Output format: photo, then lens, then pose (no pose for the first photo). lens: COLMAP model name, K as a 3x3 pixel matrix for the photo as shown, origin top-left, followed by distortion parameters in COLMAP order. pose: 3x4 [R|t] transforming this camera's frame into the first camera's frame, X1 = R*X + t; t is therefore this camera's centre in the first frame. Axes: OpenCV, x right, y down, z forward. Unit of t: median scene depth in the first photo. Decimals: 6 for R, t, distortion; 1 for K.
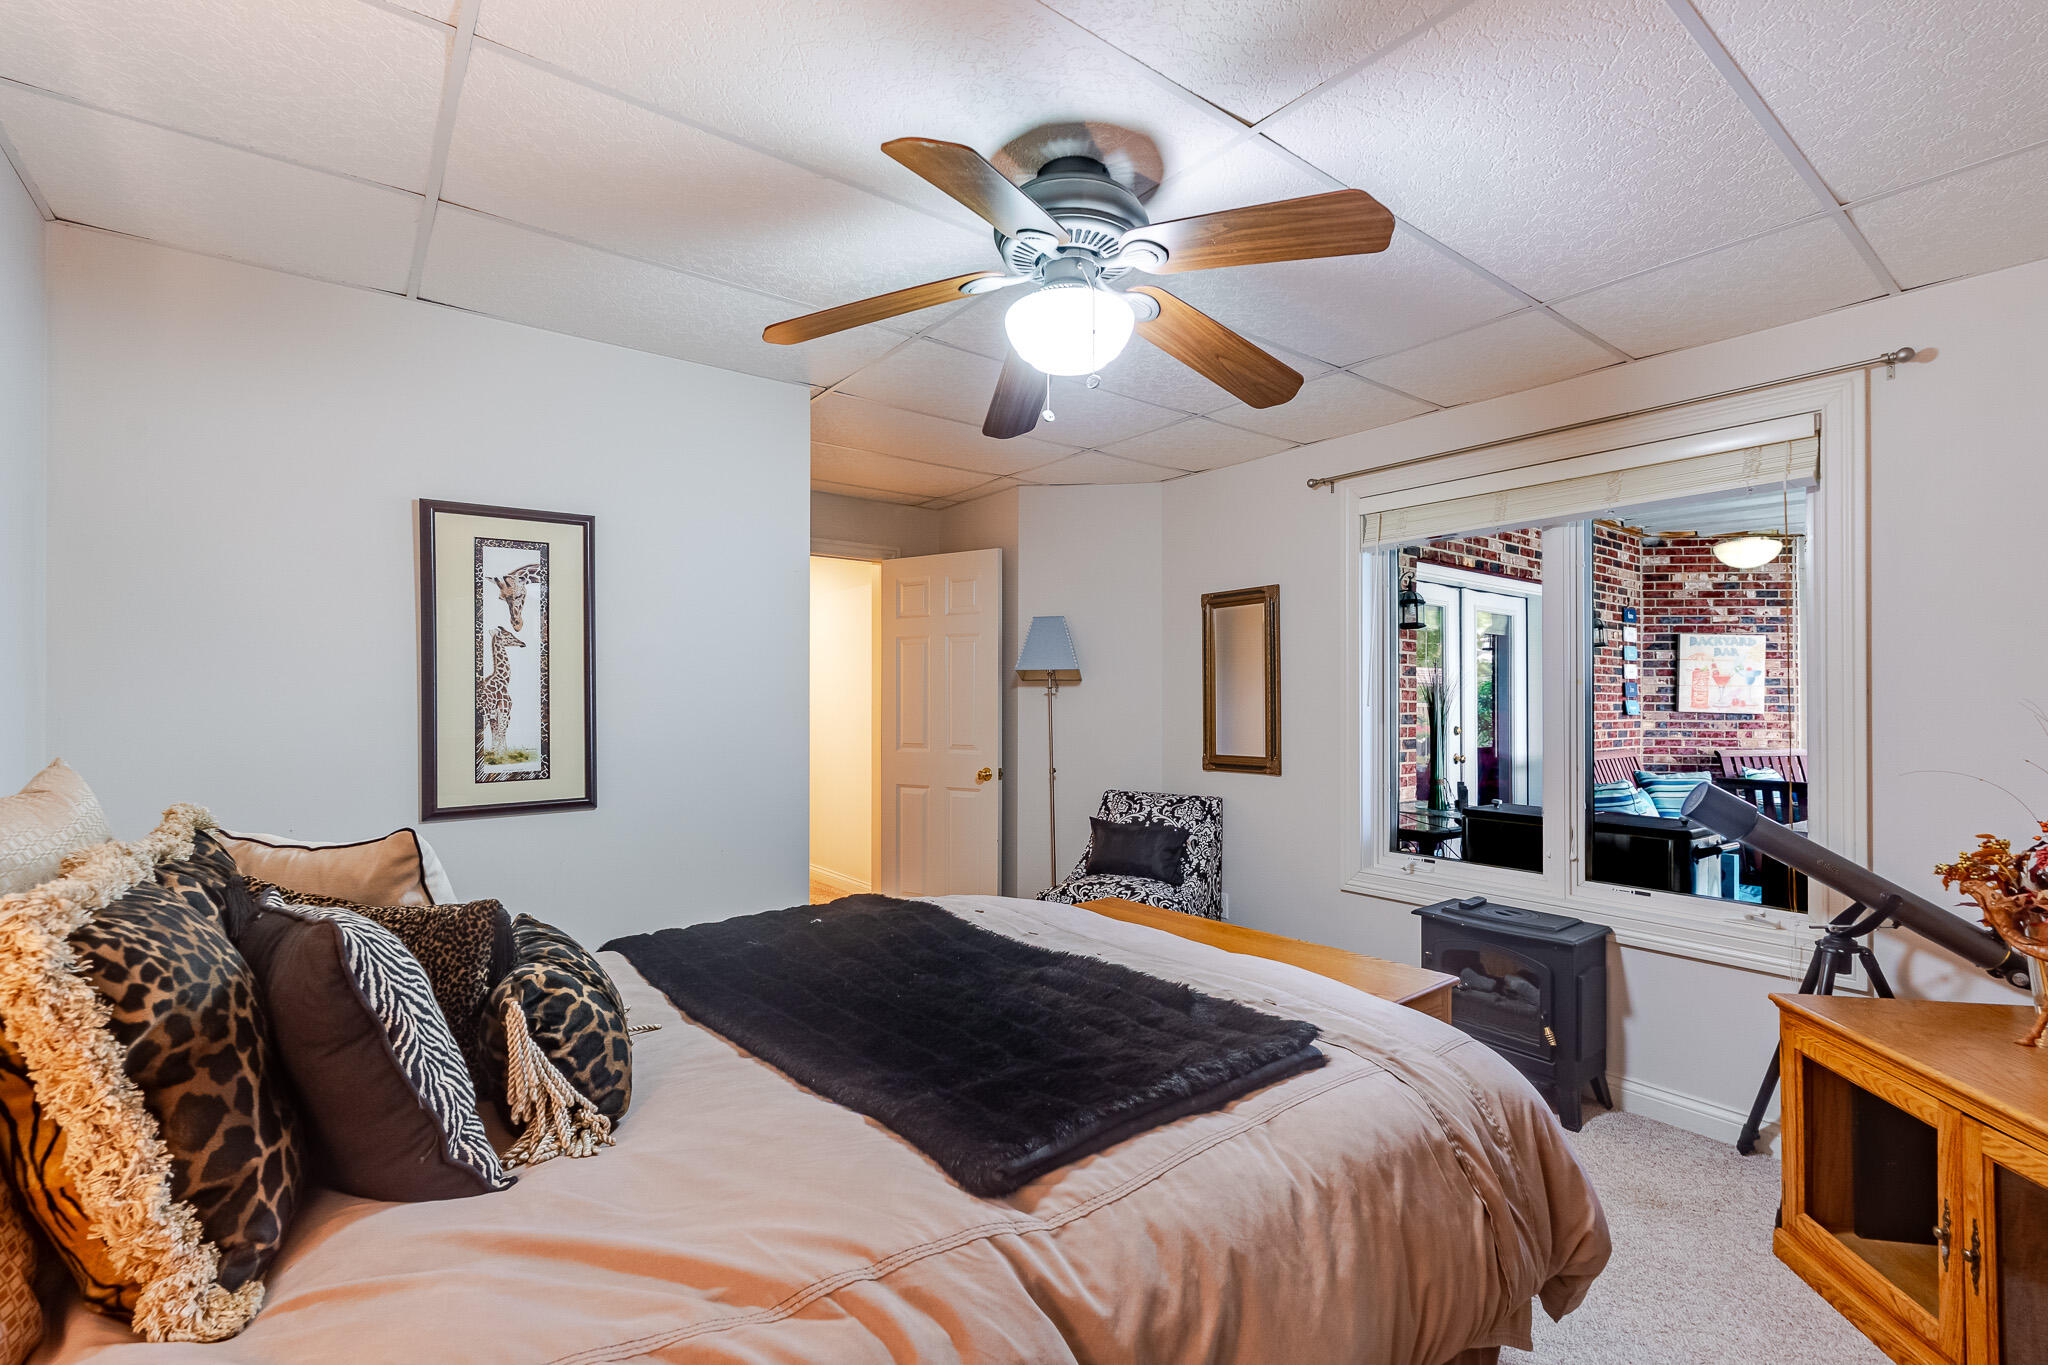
lens RADIAL K [[920.0, 0, 1023.0], [0, 920.0, 686.4], [0, 0, 1]] dist [-0.000993, 0.001736]
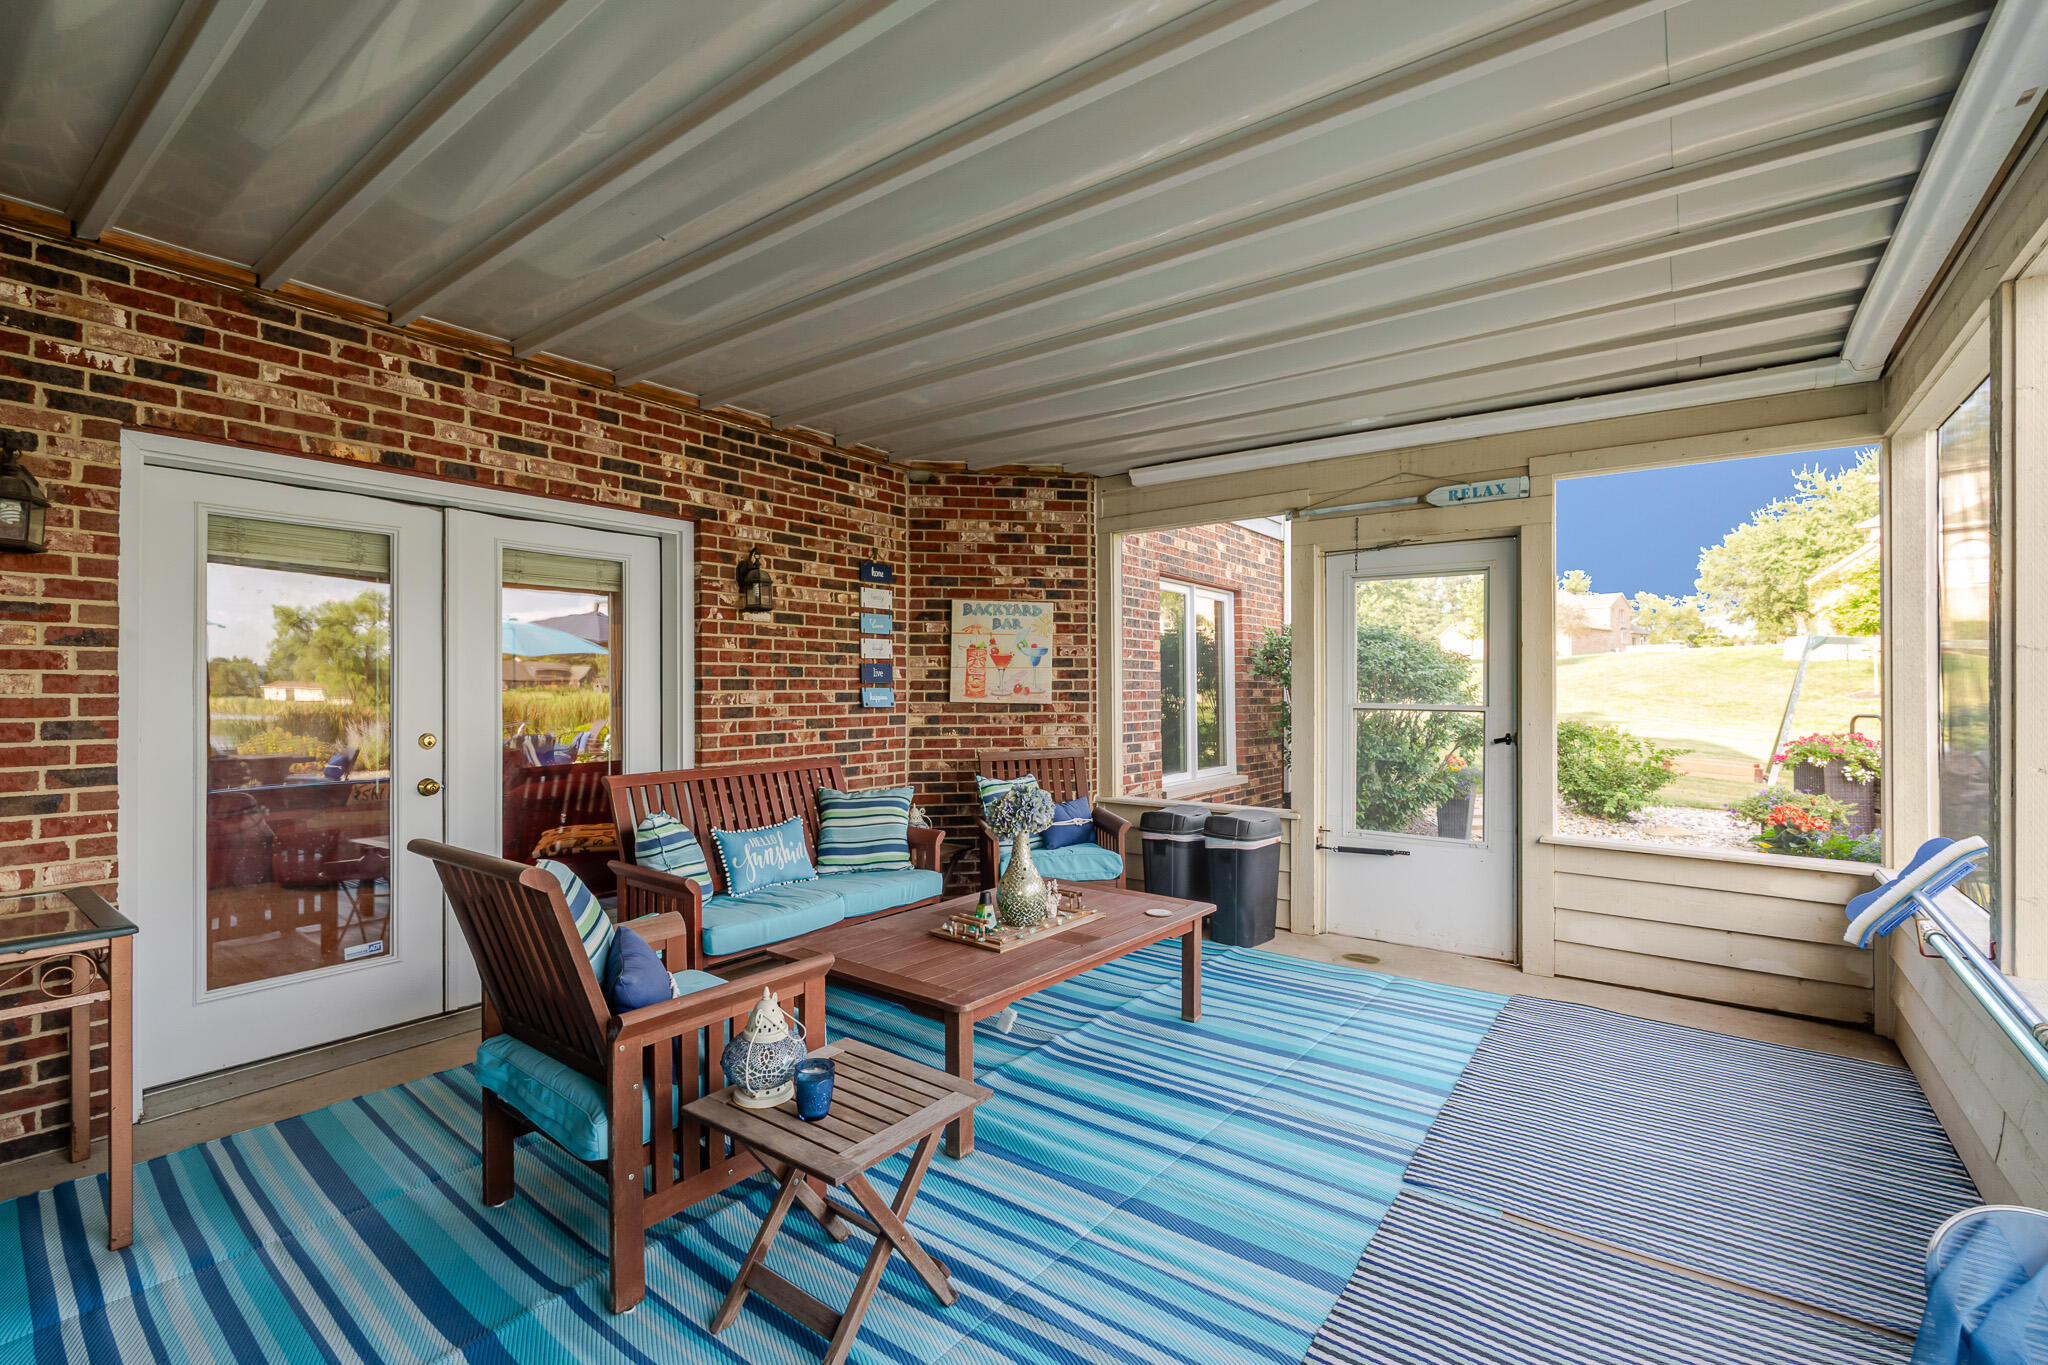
lens RADIAL K [[920.0, 0, 1021.6], [0, 920.0, 678.9], [0, 0, 1]] dist [-0.000993, 0.001736]
pose [[0.963256, -0.005877, 0.268520, 0.566127], [0.004843, 0.999978, 0.004514, 0.005212], [-0.268540, -0.003048, 0.963264, 0.255255]]
